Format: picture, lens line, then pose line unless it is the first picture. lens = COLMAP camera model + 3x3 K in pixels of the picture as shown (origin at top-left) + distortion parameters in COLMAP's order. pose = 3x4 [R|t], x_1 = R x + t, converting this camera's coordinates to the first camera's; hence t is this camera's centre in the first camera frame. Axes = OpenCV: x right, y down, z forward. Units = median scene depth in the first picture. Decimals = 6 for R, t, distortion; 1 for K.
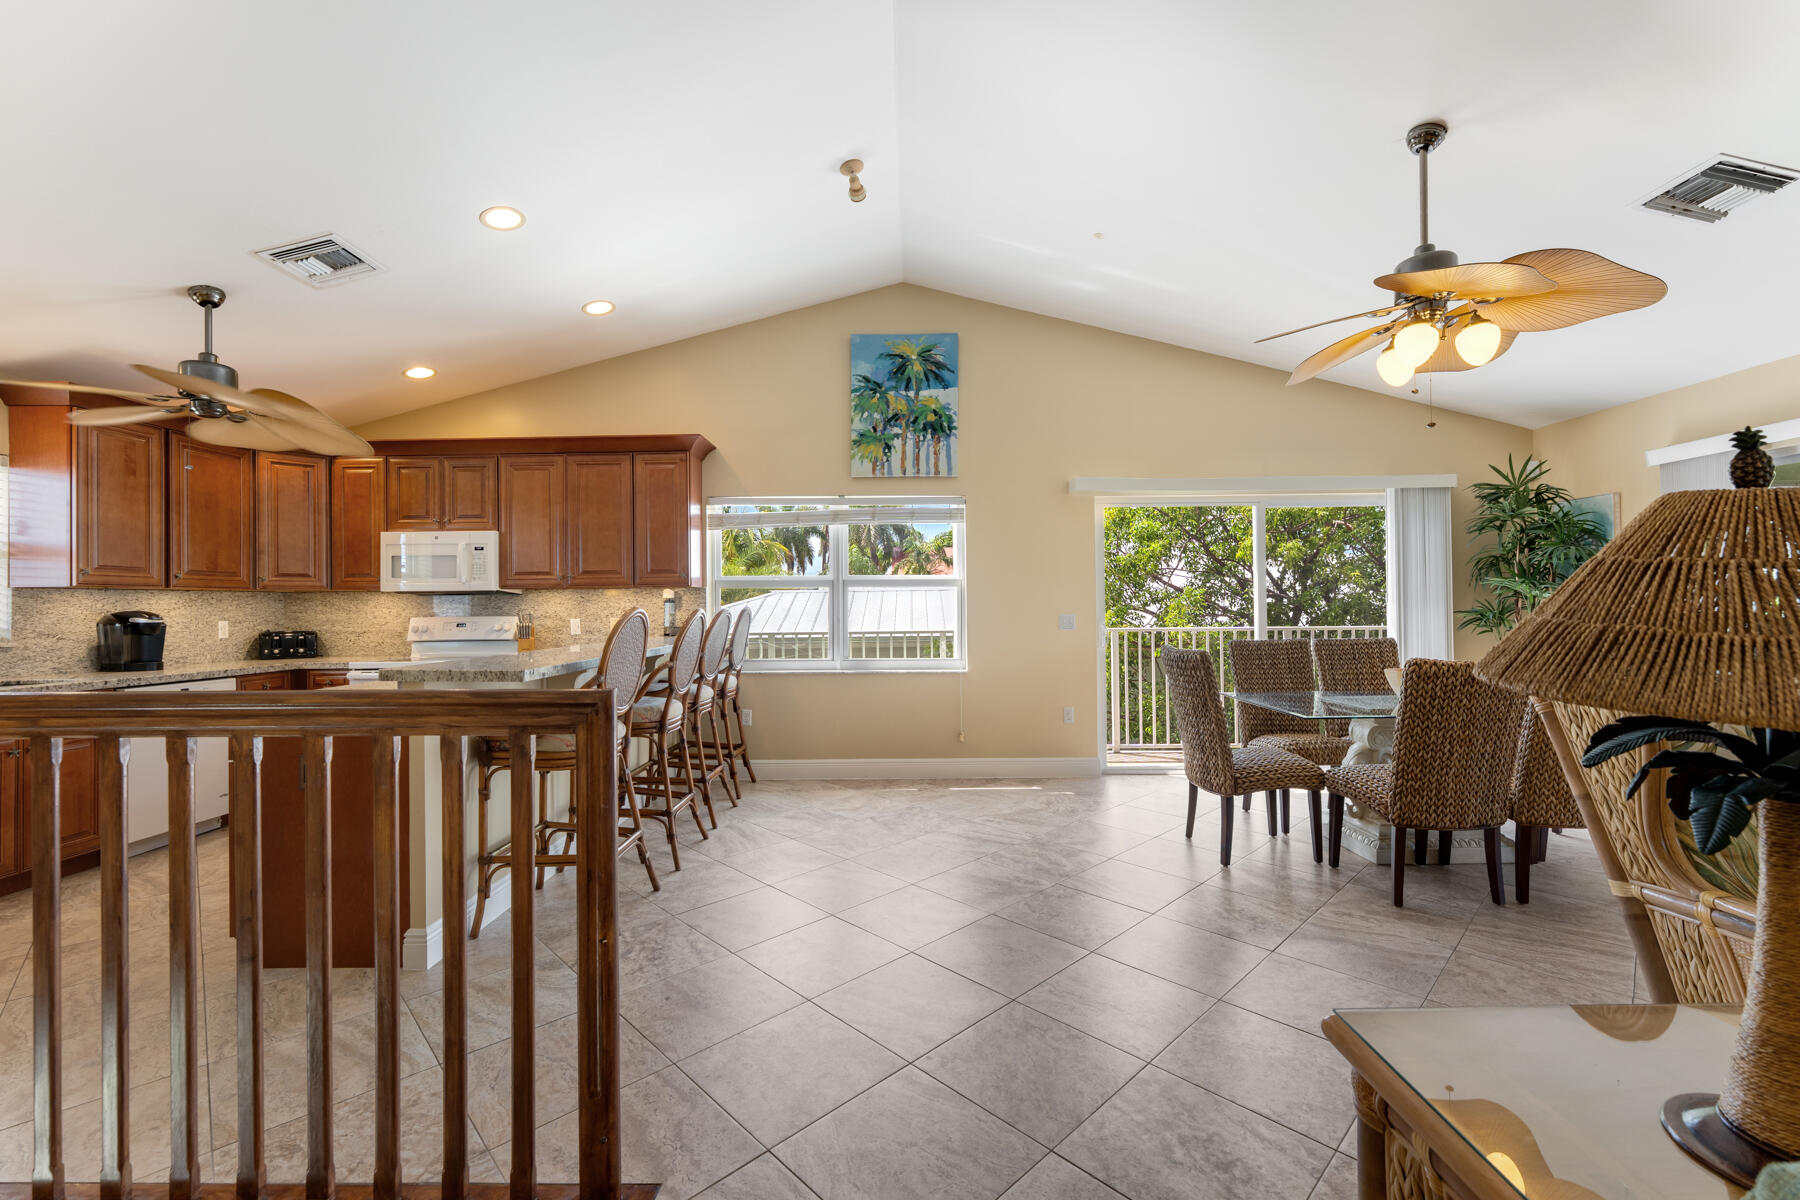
lens RADIAL K [[726.6, 0, 898.5], [0, 726.6, 599.7], [0, 0, 1]] dist [-0.003280, -0.000243]
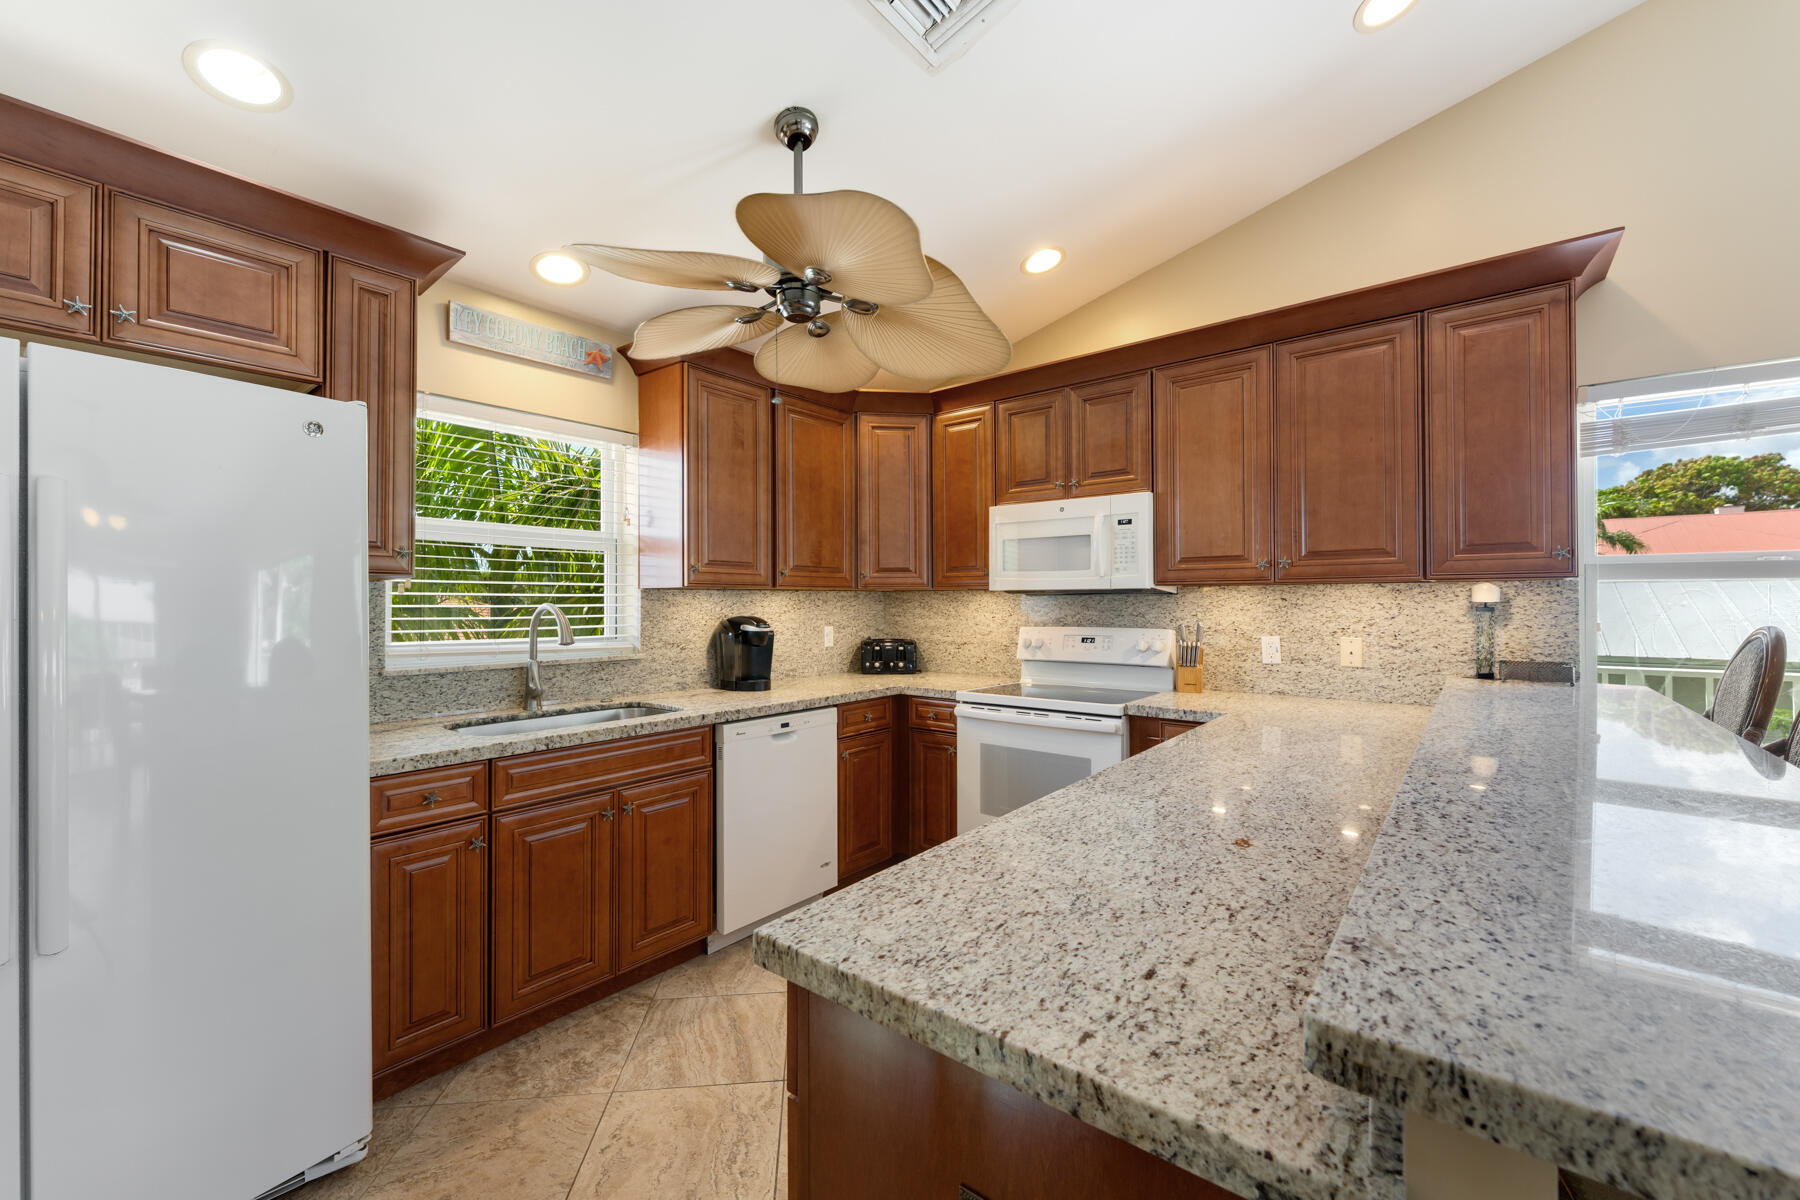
lens RADIAL K [[726.6, 0, 905.9], [0, 726.6, 598.3], [0, 0, 1]] dist [-0.003280, -0.000243]
pose [[0.787414, 0.003915, -0.616412, -0.338769], [0.000103, 0.999979, 0.006483, -0.008232], [0.616425, -0.005168, 0.787397, 0.387559]]
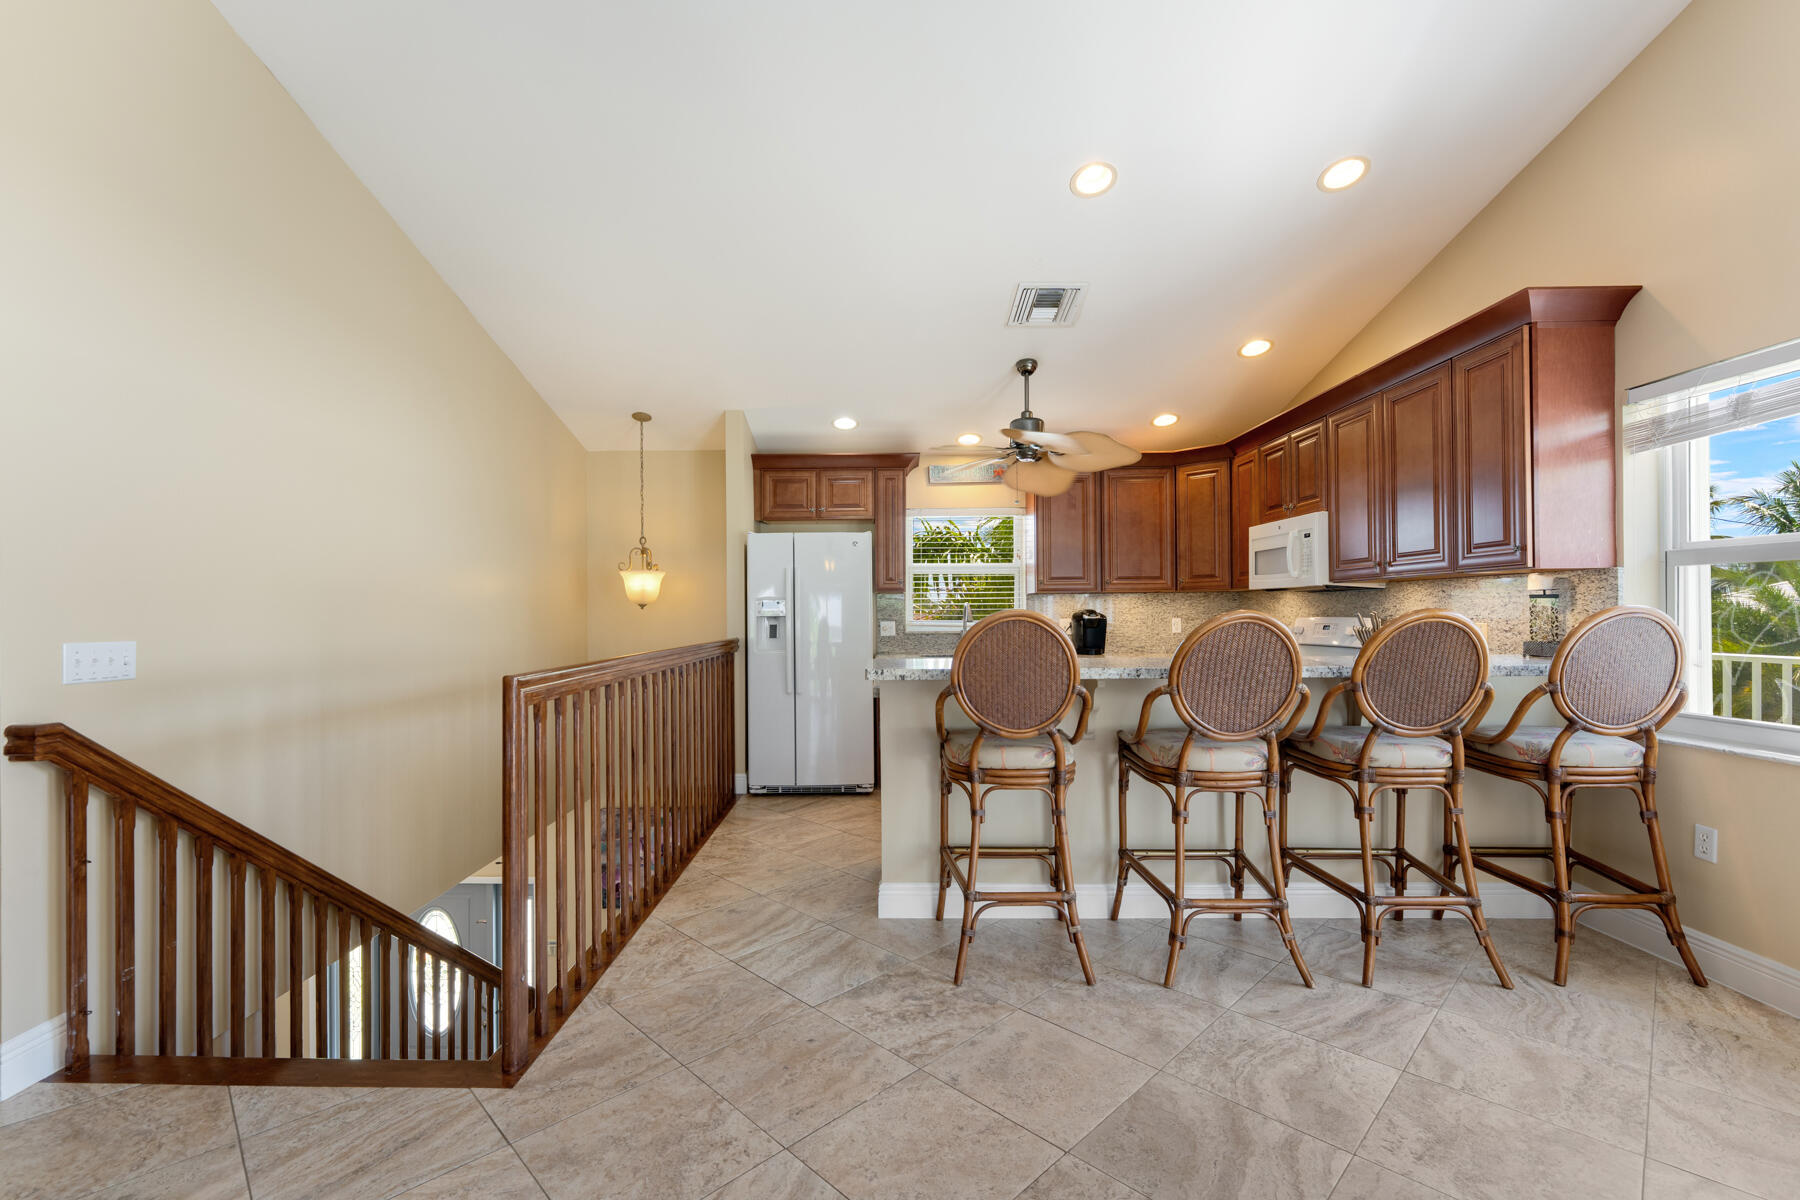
lens RADIAL K [[764.1, 0, 876.1], [0, 764.1, 614.0], [0, 0, 1]] dist [0.001843, -0.001270]
pose [[0.011369, 0.010349, -0.999882, 0.290624], [0.014645, 0.999837, 0.010515, 0.003132], [0.999828, -0.014763, 0.011215, 0.494595]]
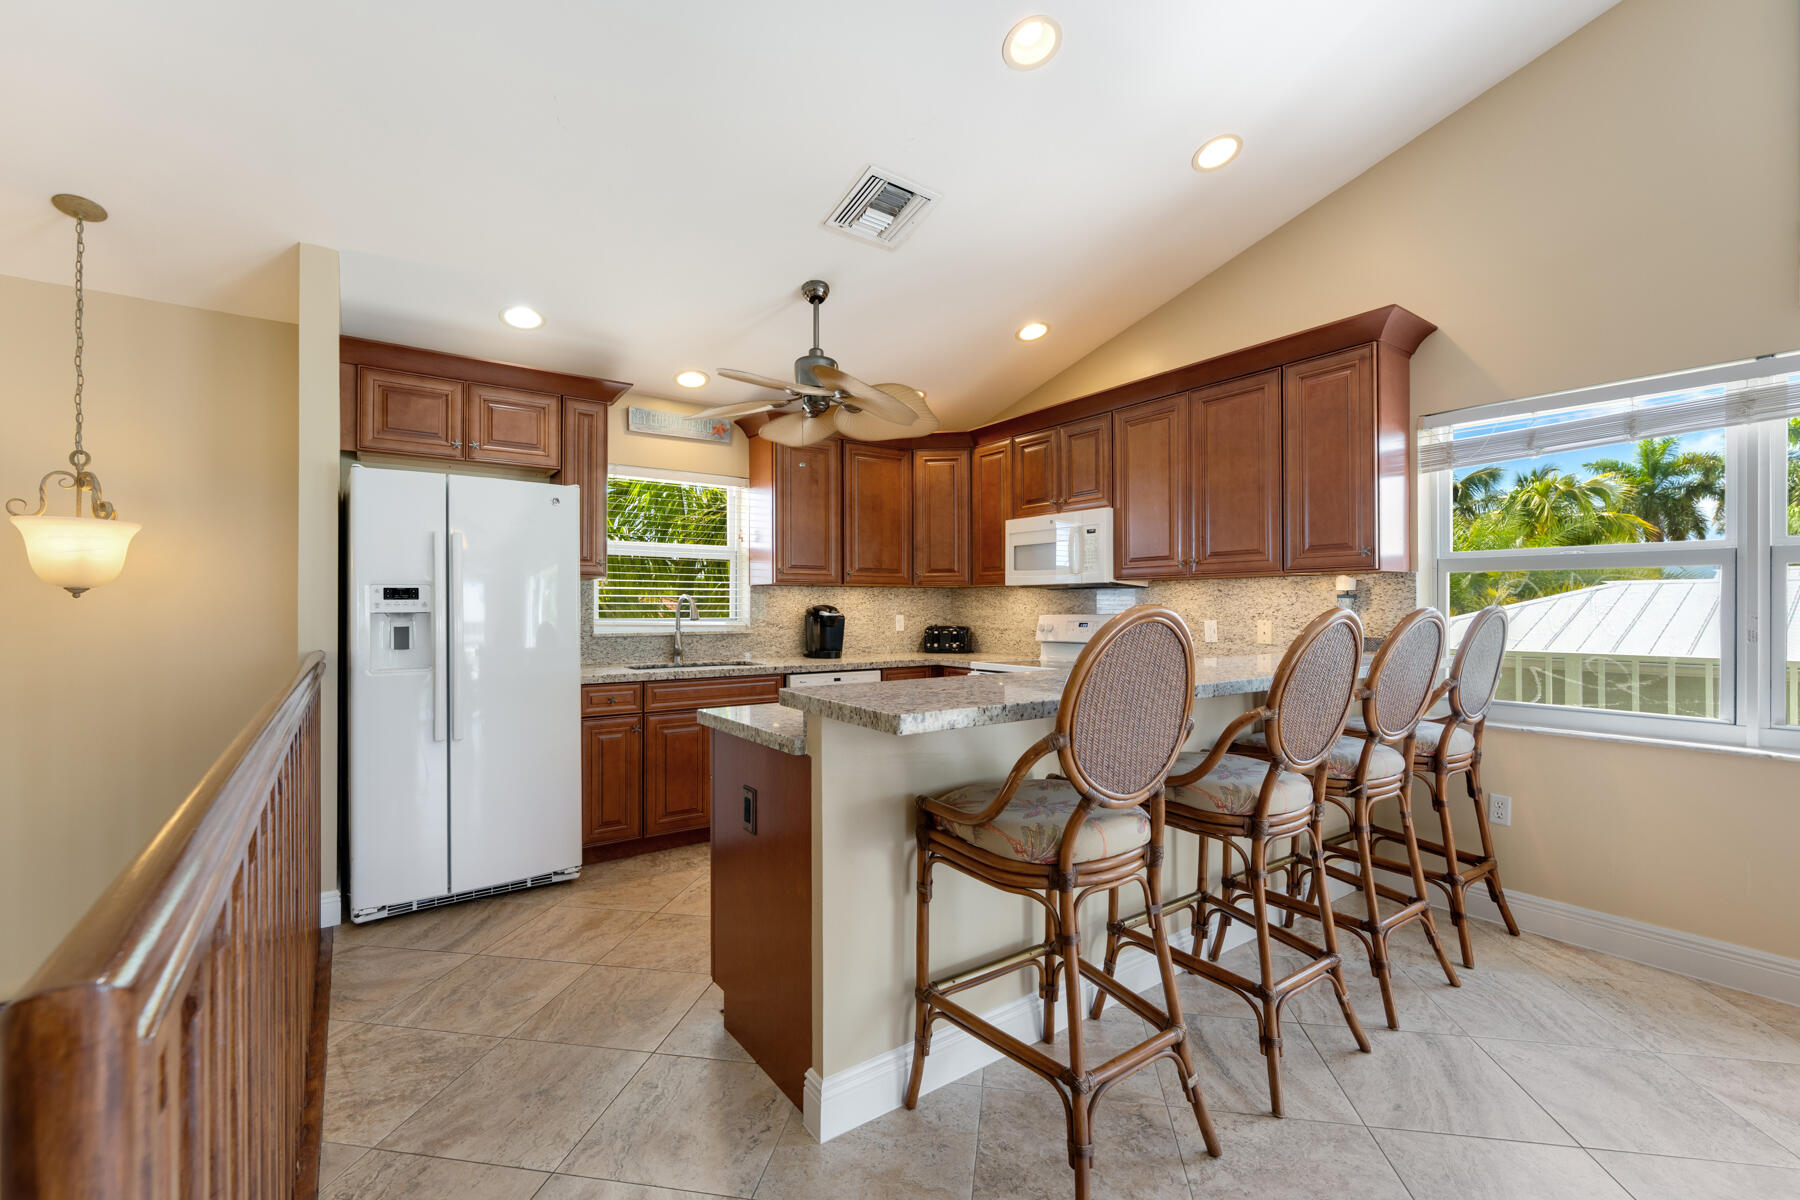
lens RADIAL K [[764.1, 0, 903.2], [0, 764.1, 604.1], [0, 0, 1]] dist [0.001843, -0.001270]
pose [[0.599431, 0.005825, -0.800406, -0.021112], [0.001658, 0.999962, 0.008518, 0.003546], [0.800425, -0.006433, 0.599398, 0.319814]]
